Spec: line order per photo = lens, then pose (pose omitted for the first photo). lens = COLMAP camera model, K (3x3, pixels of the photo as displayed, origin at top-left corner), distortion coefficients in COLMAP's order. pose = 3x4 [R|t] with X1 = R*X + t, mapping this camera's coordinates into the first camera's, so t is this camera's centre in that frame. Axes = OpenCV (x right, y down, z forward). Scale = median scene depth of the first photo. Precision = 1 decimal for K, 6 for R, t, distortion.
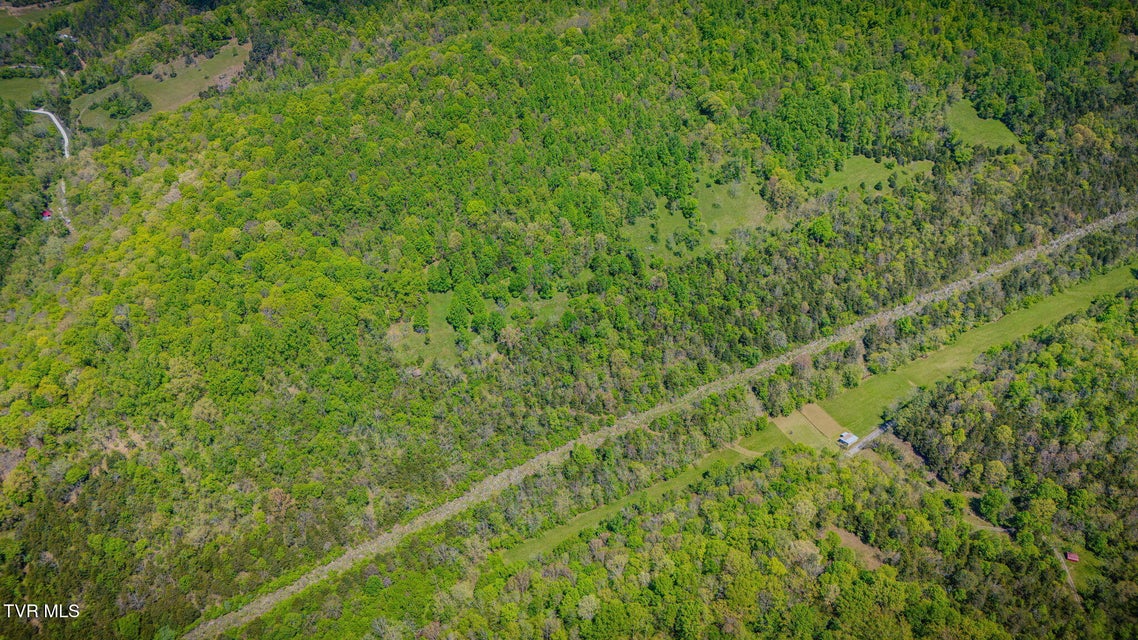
lens RADIAL K [[842.4, 0, 569.8], [0, 842.4, 319.8], [0, 0, 1]] dist [0.071758, -0.078197]
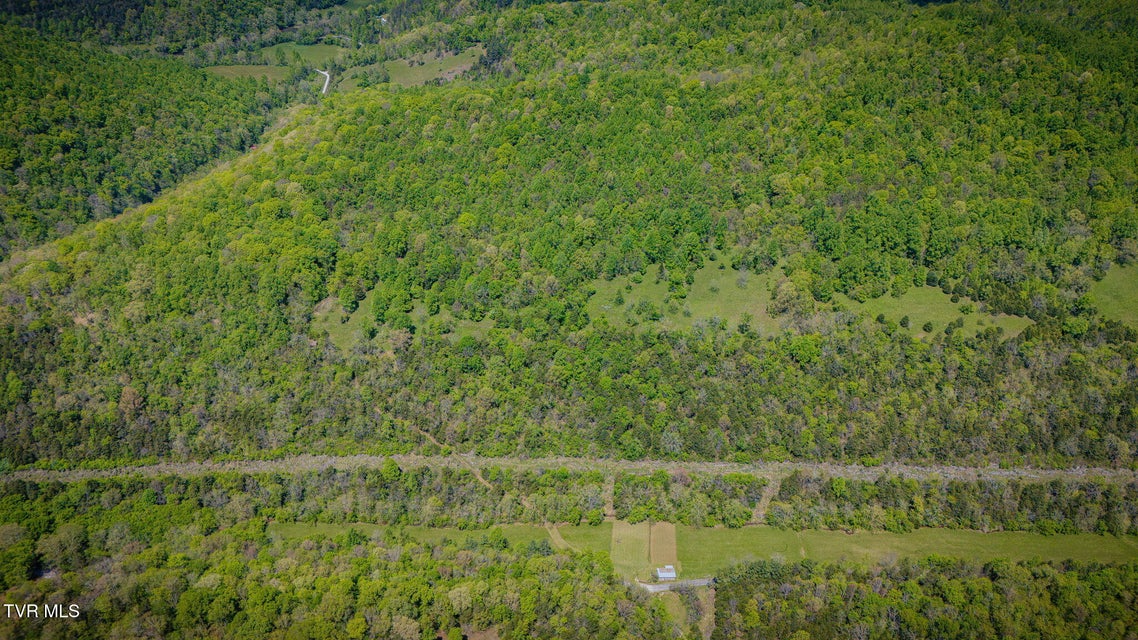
lens RADIAL K [[842.4, 0, 565.8], [0, 842.4, 317.9], [0, 0, 1]] dist [0.071758, -0.078197]
pose [[0.854345, 0.300594, -0.423955, 0.441856], [-0.320430, 0.946924, 0.025667, -0.080337], [0.409168, 0.113920, 0.905320, 0.120354]]
